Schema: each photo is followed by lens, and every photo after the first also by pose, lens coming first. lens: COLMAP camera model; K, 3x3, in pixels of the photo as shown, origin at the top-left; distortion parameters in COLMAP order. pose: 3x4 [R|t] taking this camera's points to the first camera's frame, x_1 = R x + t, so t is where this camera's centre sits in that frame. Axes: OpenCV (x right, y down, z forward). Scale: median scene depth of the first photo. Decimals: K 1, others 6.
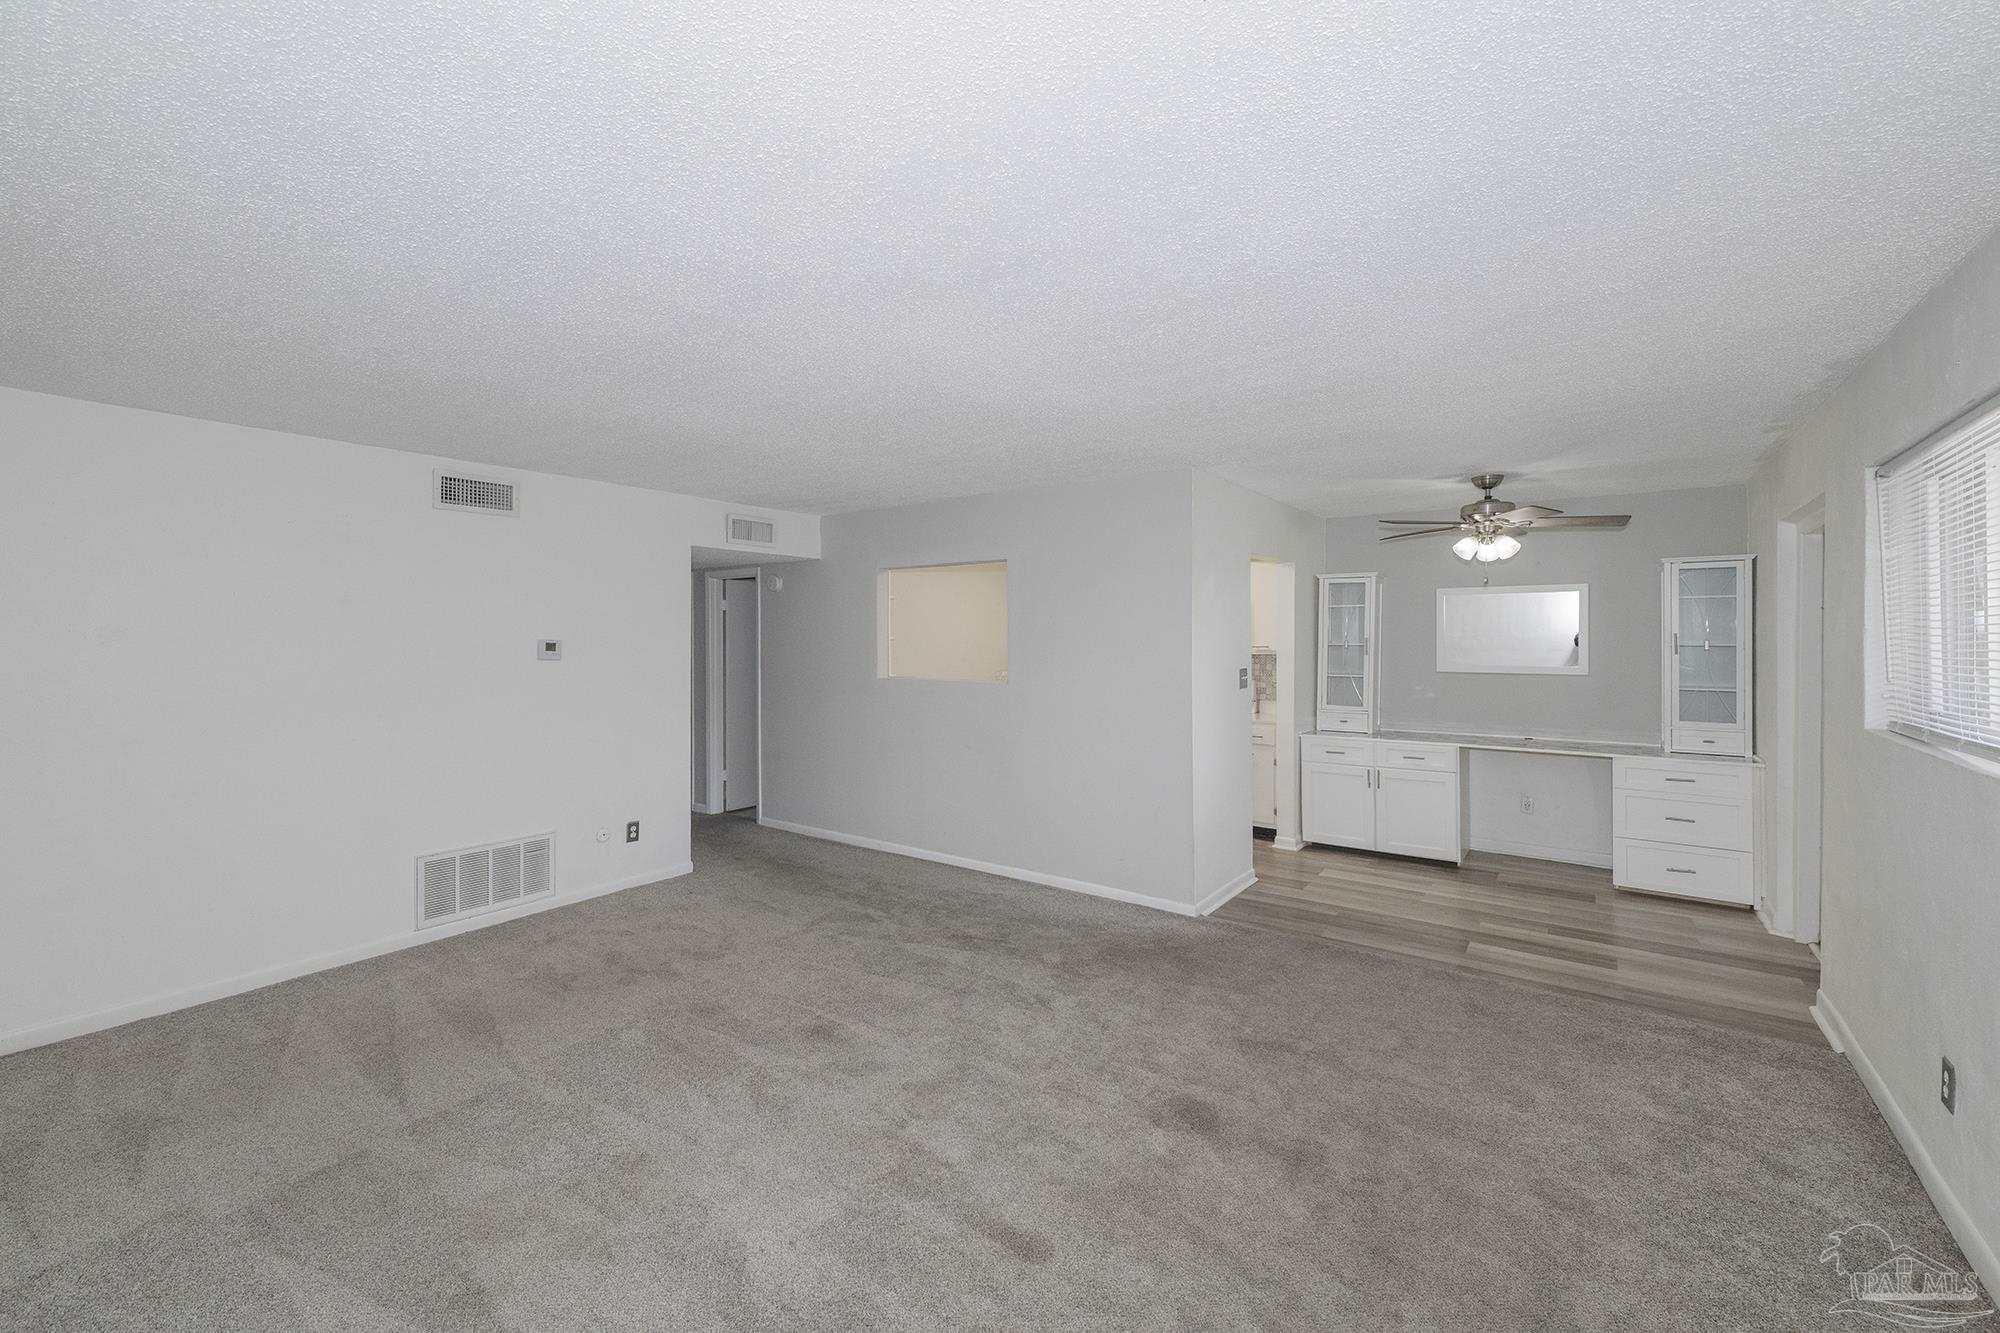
lens RADIAL K [[811.0, 0, 993.1], [0, 811.0, 640.0], [0, 0, 1]] dist [0.007996, -0.000160]
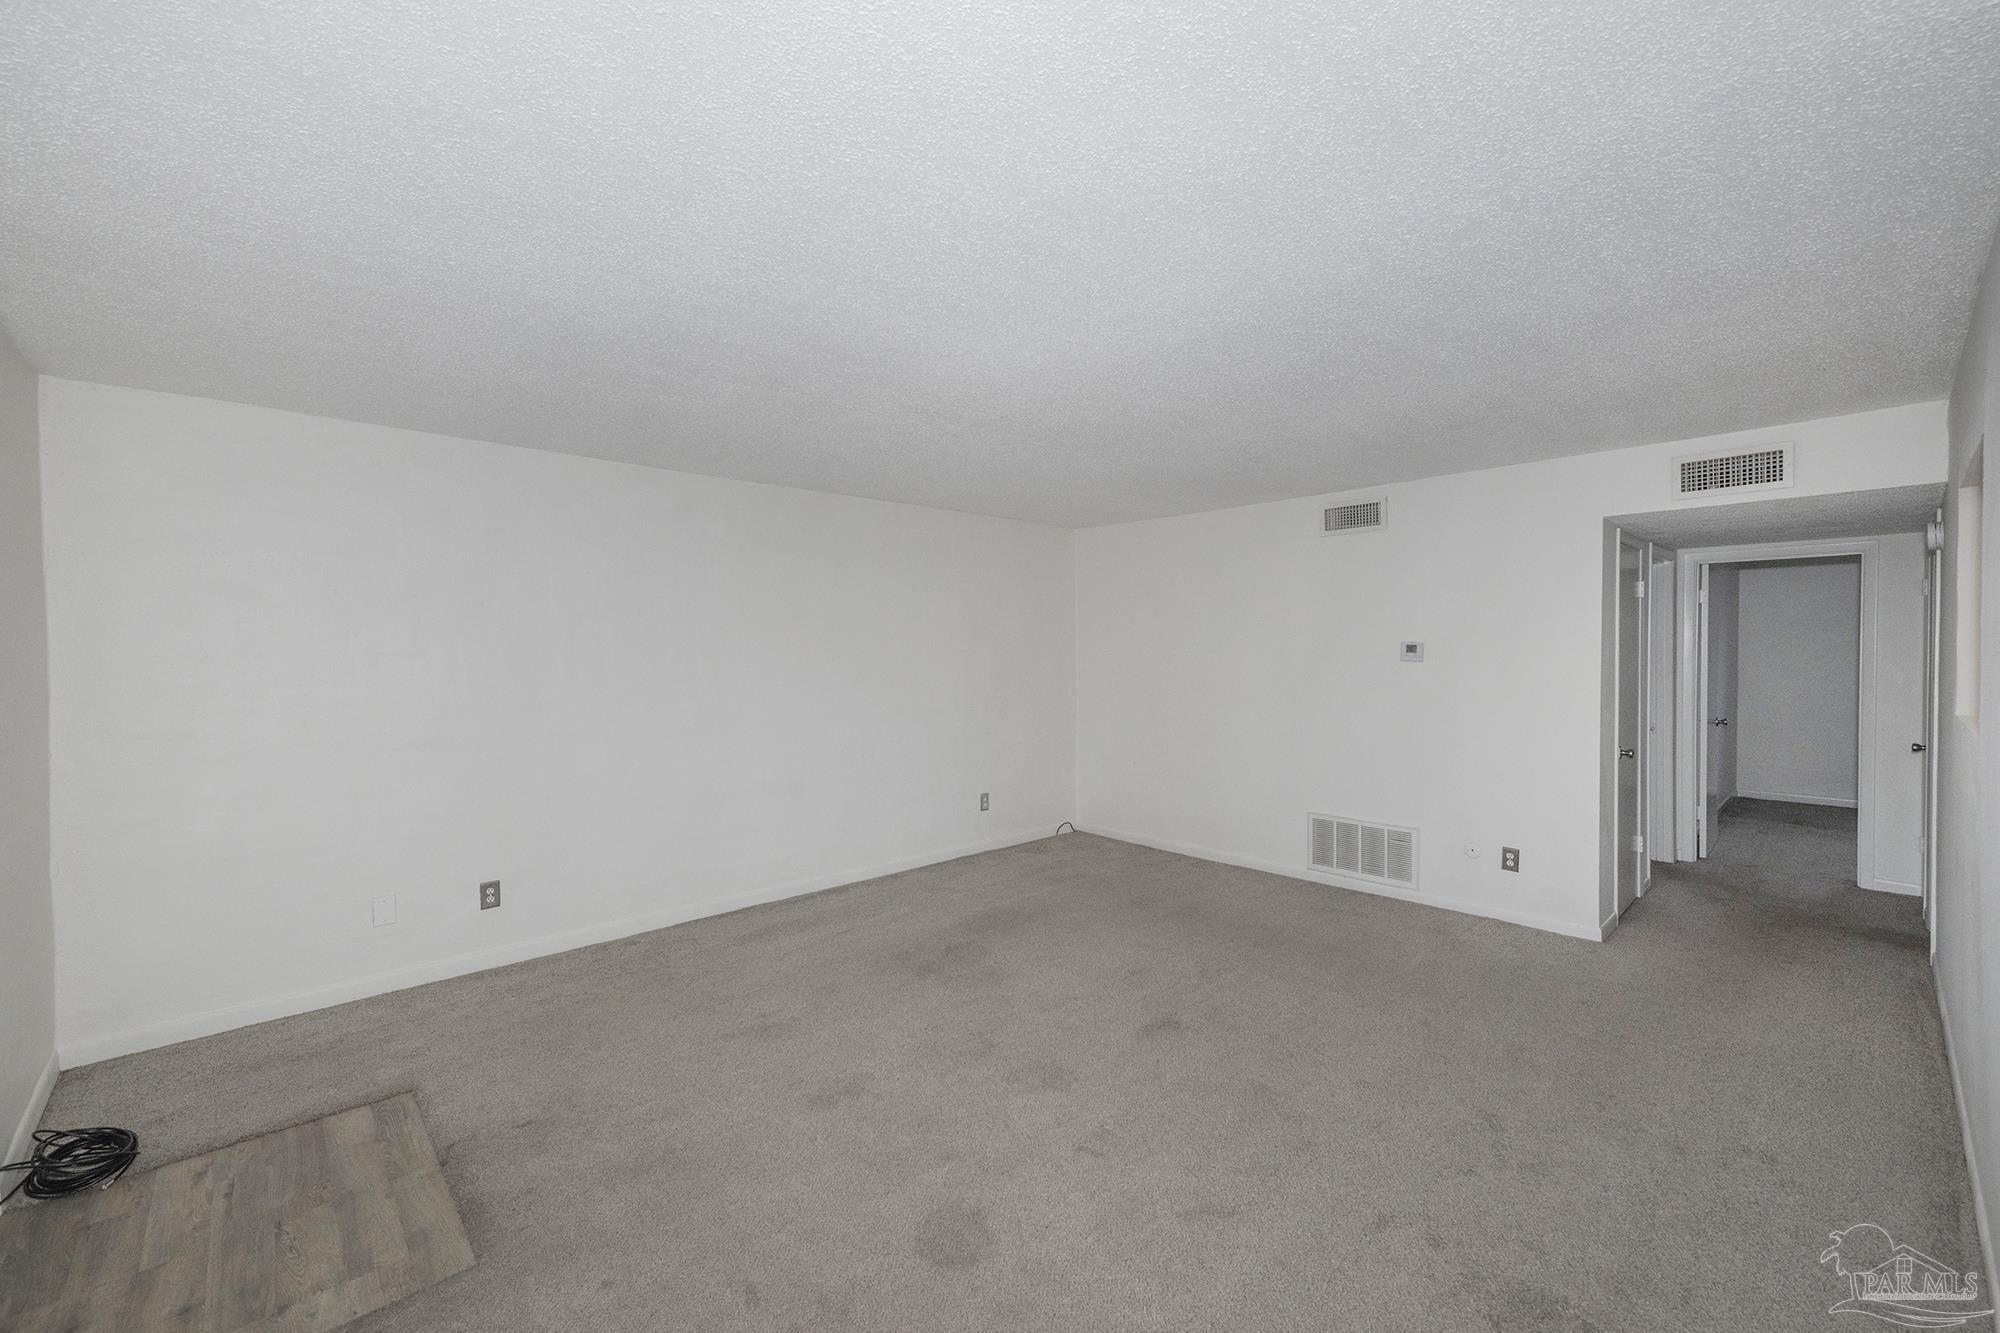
lens RADIAL K [[811.0, 0, 993.1], [0, 811.0, 640.0], [0, 0, 1]] dist [0.007996, -0.000160]
pose [[-0.193851, -0.005557, -0.981015, 0.548419], [0.003448, 0.999974, -0.006346, 0.002434], [0.981025, -0.004613, -0.193827, 0.646872]]
